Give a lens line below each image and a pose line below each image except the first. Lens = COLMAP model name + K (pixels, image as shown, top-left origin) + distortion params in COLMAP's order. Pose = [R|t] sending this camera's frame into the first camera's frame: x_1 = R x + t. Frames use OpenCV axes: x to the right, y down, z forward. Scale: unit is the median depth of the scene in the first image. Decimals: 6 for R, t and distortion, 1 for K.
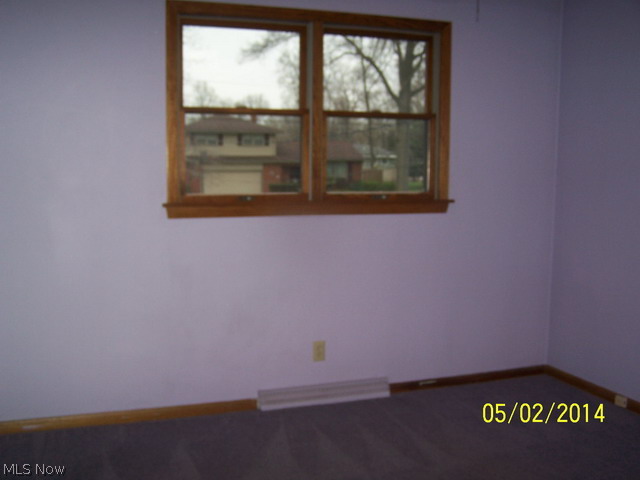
lens RADIAL K [[695.6, 0, 320.0], [0, 695.6, 240.0], [0, 0, 1]] dist [-0.011803, -0.010616]
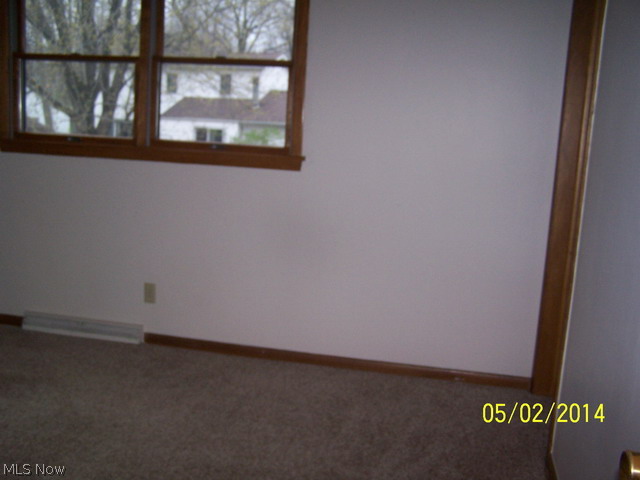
lens RADIAL K [[695.6, 0, 320.0], [0, 695.6, 240.0], [0, 0, 1]] dist [-0.011803, -0.010616]
pose [[0.828796, 0.124789, -0.545459, 0.770608], [-0.102020, 0.992175, 0.071975, -0.020136], [0.550172, -0.004005, 0.835042, 0.286678]]
